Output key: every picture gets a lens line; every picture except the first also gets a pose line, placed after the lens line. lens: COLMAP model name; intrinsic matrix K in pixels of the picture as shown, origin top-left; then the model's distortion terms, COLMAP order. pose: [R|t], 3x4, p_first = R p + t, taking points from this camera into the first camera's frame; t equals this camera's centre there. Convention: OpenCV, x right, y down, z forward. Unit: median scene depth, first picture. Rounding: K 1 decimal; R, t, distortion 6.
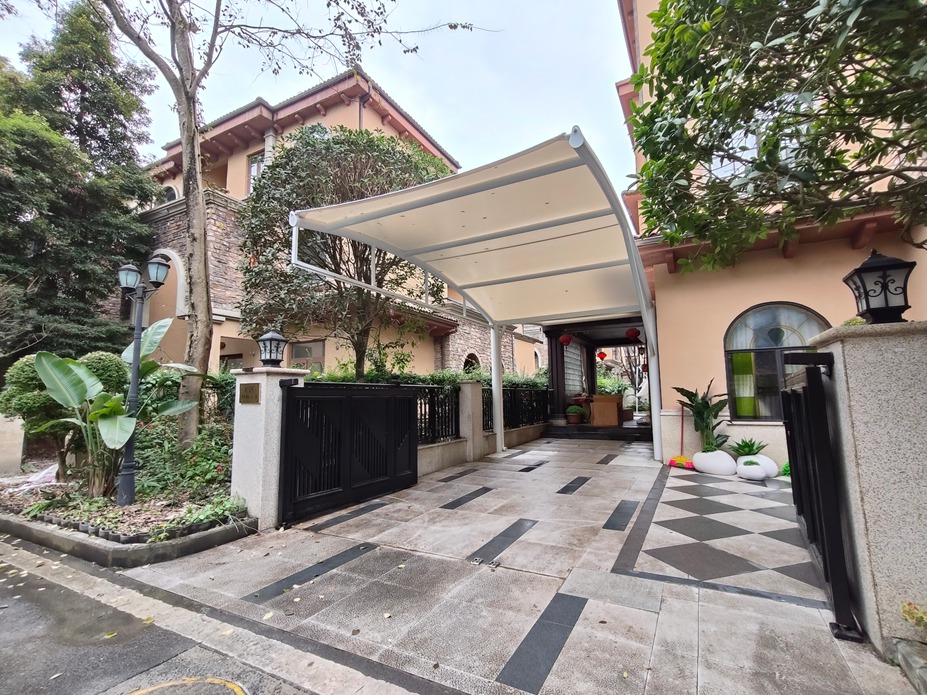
lens RADIAL K [[432.8, 0, 463.8], [0, 432.8, 341.0], [0, 0, 1]] dist [0.001736, 0.000382]
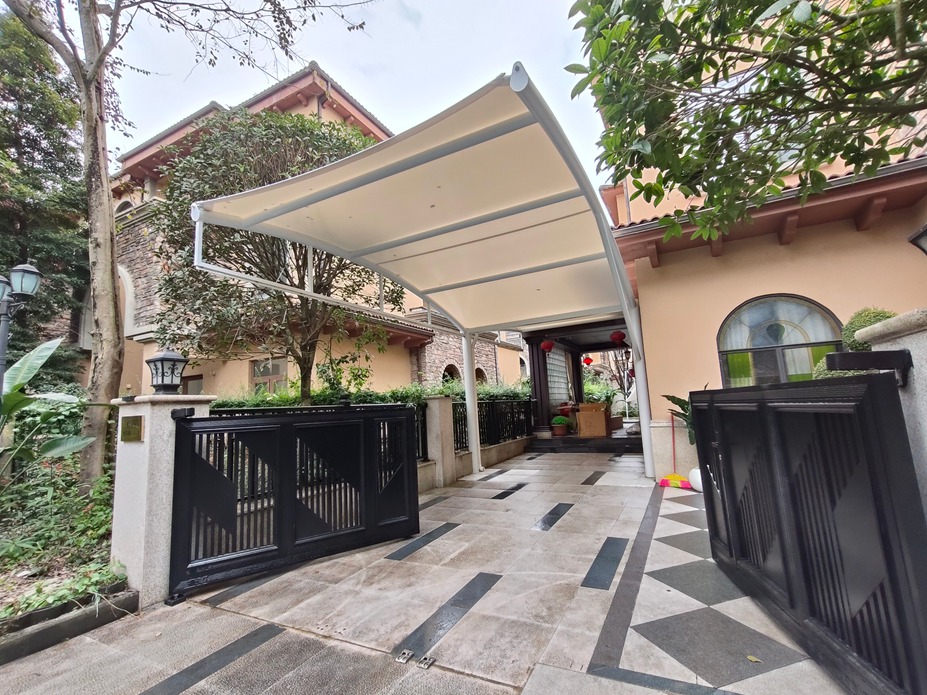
lens RADIAL K [[429.5, 0, 460.2], [0, 429.5, 341.6], [0, 0, 1]] dist [0.003619, 0.000484]
pose [[0.999193, -0.037901, 0.013330, 0.063414], [0.038183, 0.999037, -0.021634, 0.000790], [-0.012498, 0.022126, 0.999677, 0.127232]]
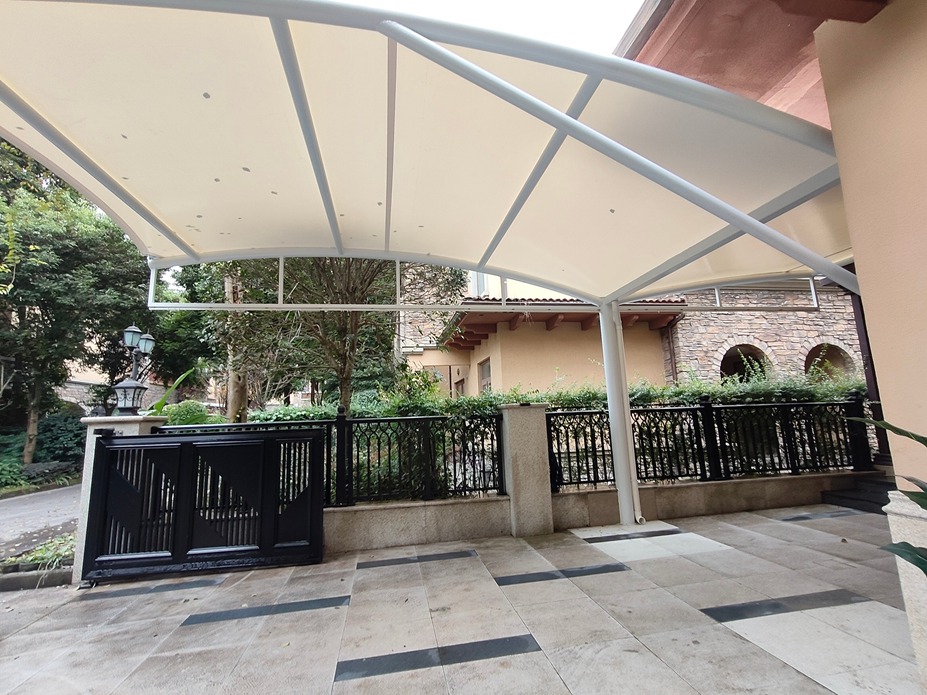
lens RADIAL K [[426.9, 0, 458.9], [0, 426.9, 344.6], [0, 0, 1]] dist [0.004510, 0.000132]
pose [[0.616058, -0.142504, -0.774703, 0.551254], [0.131342, 0.988315, -0.077352, 0.051647], [0.776673, -0.054098, 0.627576, 0.654176]]
